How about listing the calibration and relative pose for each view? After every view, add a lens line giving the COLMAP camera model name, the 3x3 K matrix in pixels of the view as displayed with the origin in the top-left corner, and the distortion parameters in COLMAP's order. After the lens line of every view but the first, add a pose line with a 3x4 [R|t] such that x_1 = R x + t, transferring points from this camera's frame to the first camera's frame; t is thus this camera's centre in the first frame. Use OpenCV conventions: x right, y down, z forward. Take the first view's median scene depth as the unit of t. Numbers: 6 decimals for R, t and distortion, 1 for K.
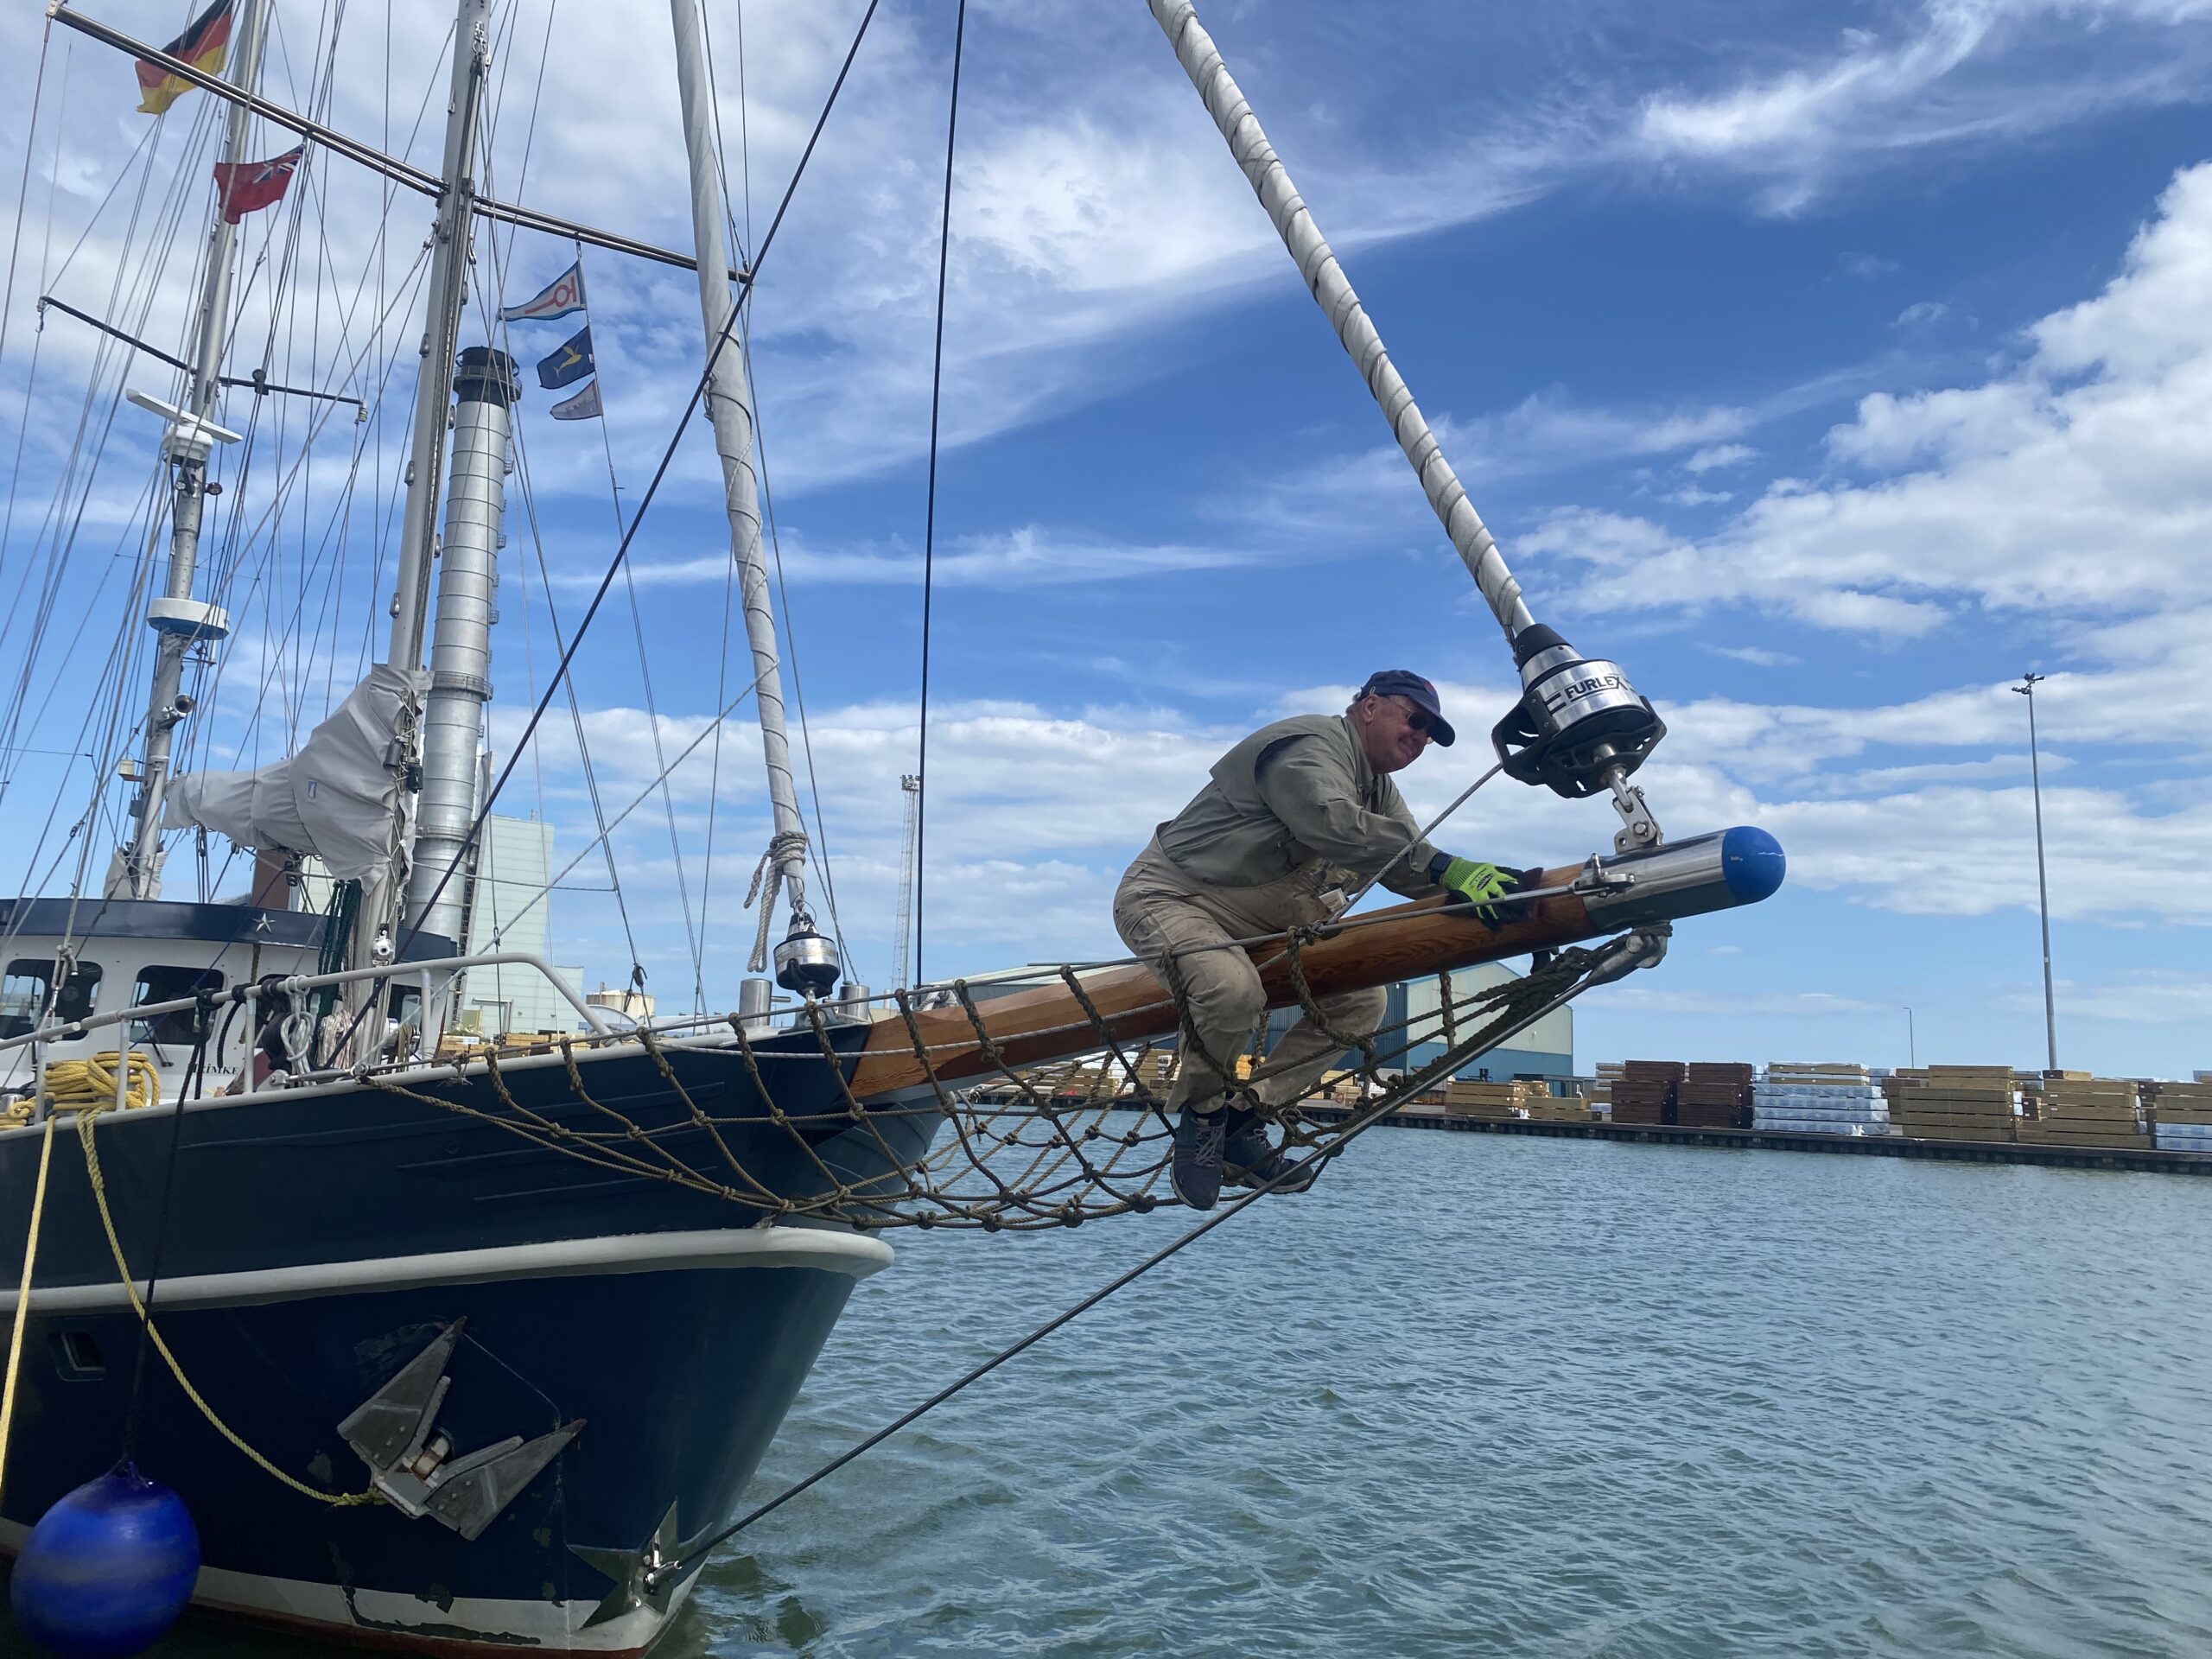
lens RADIAL K [[1178.8, 0, 1106.0], [0, 1178.8, 829.5], [0, 0, 1]] dist [0.021887, -0.001198]
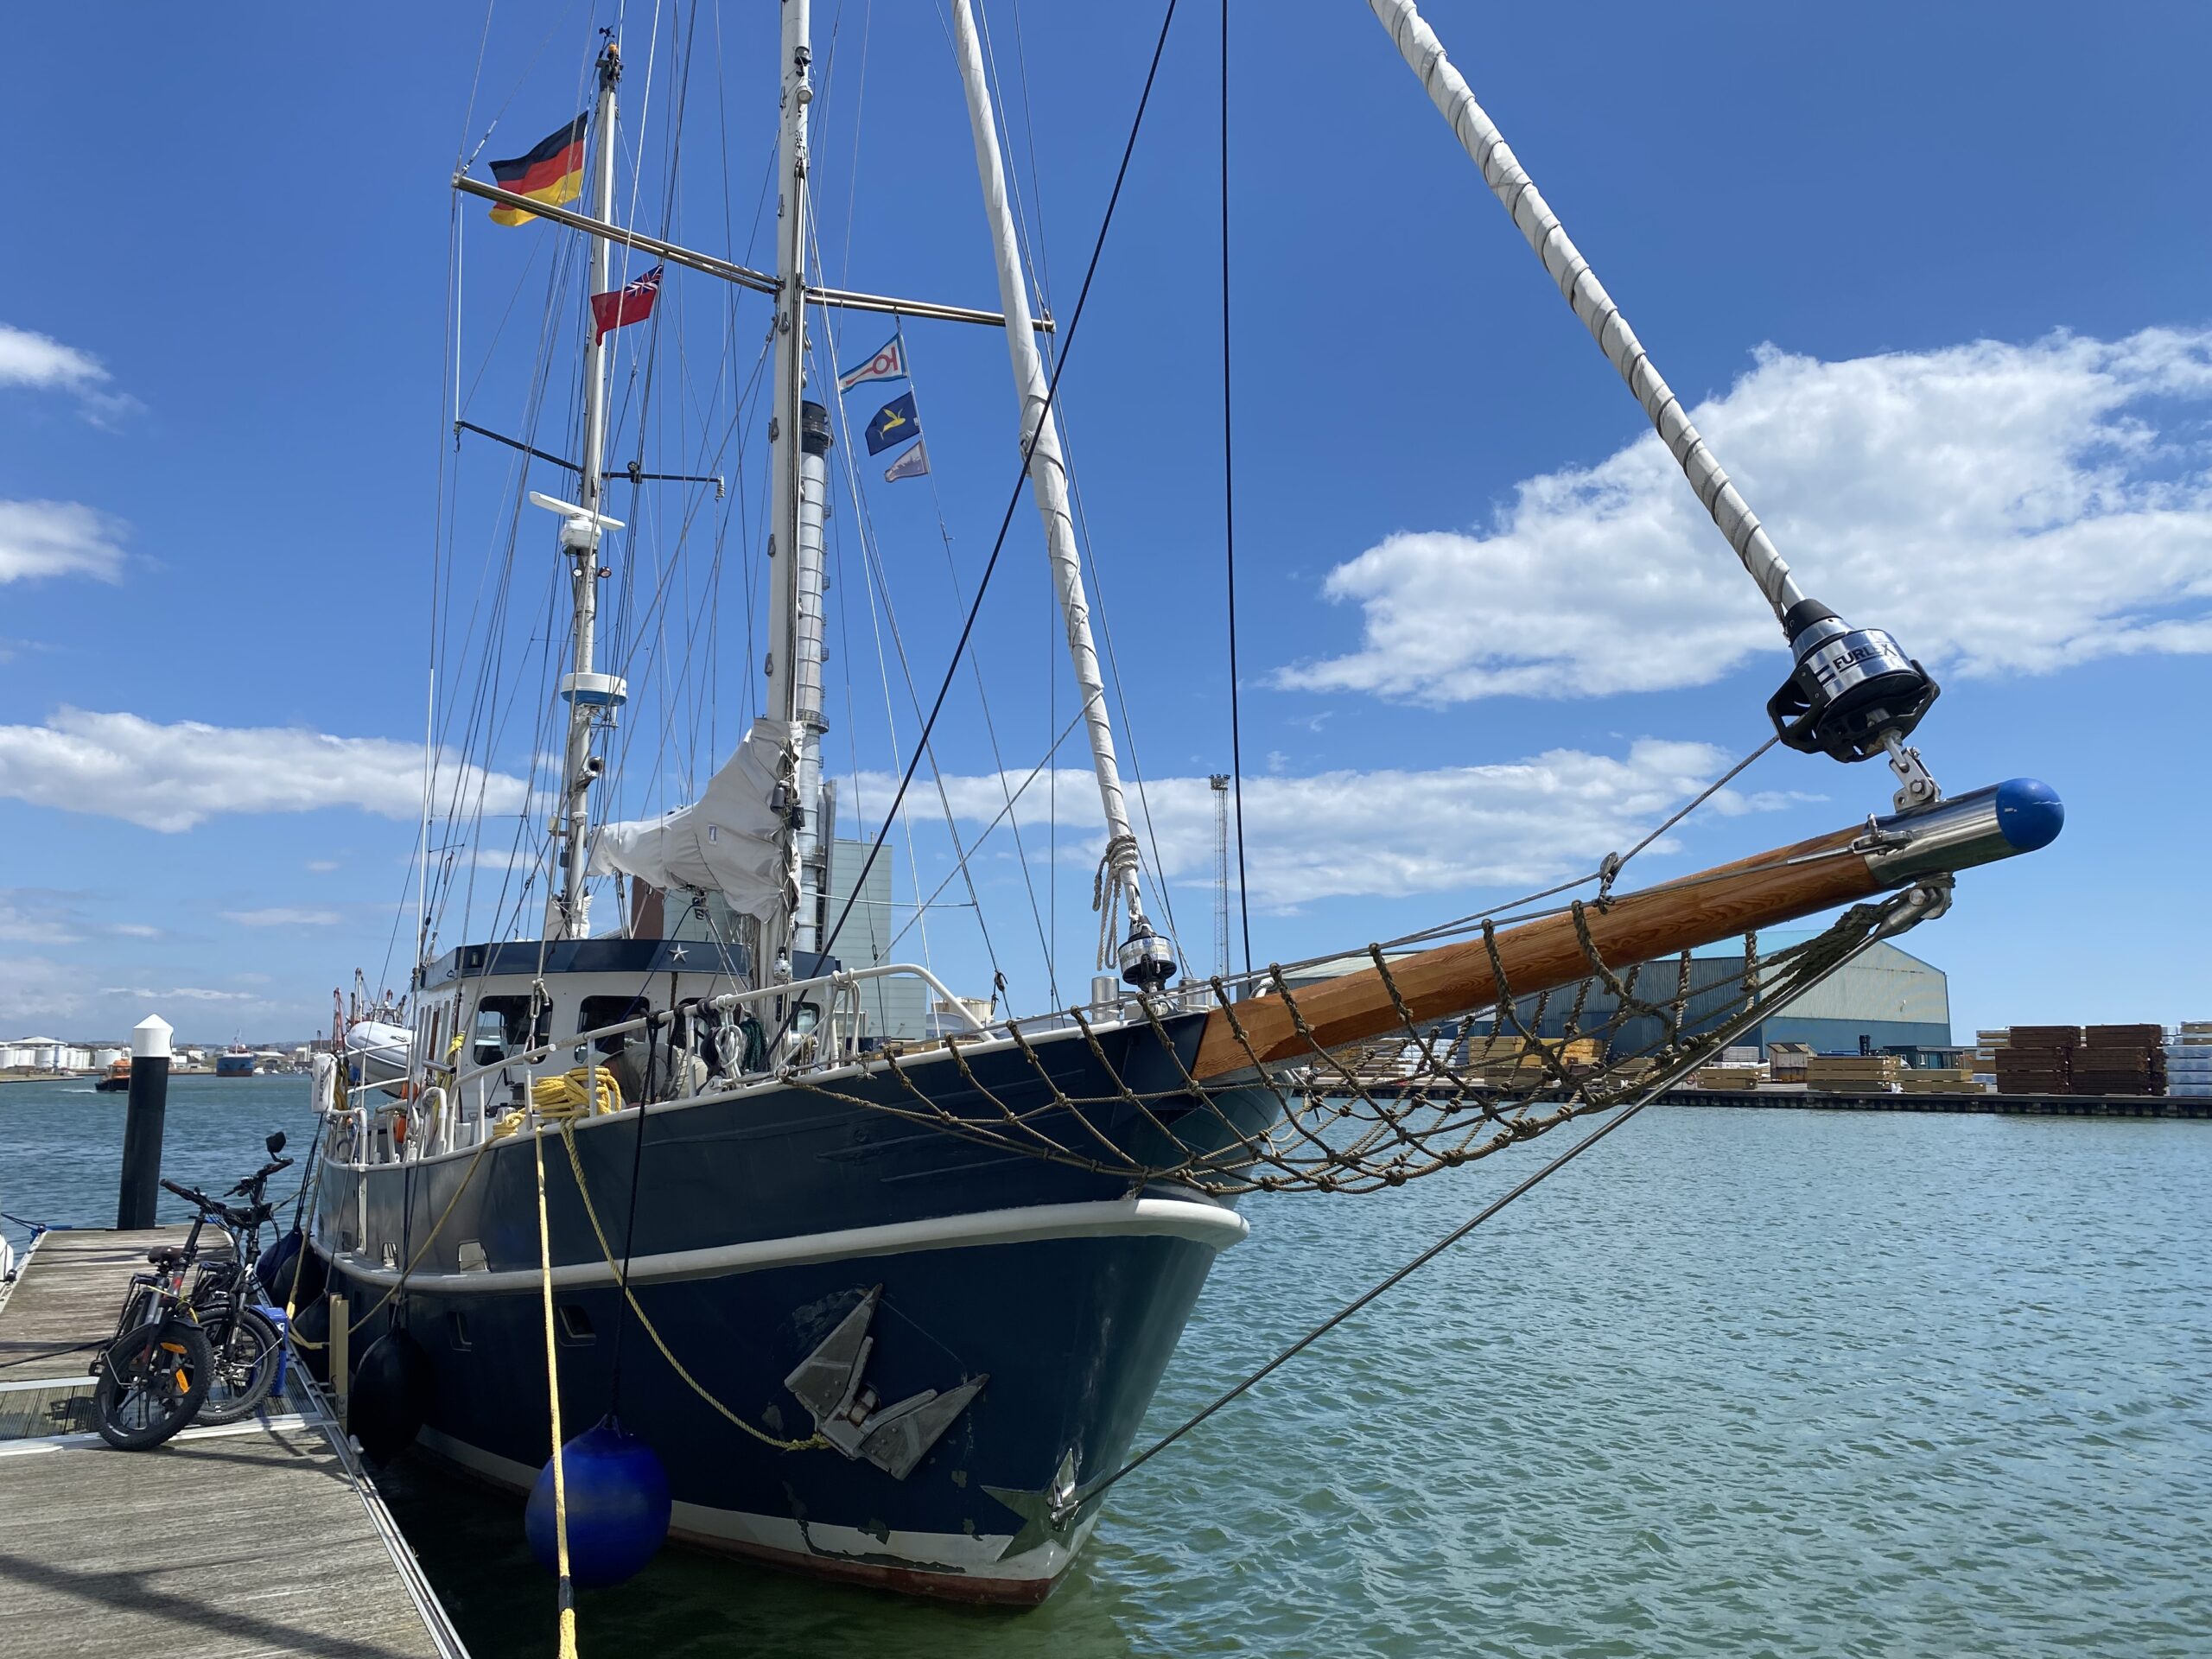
lens RADIAL K [[1667.7, 0, 1106.0], [0, 1667.7, 829.5], [0, 0, 1]] dist [0.030191, -0.000749]
pose [[0.967520, -0.069014, -0.243191, 0.091161], [0.071431, 0.997445, 0.001122, -0.013202], [0.242492, -0.018457, 0.969978, -0.494143]]
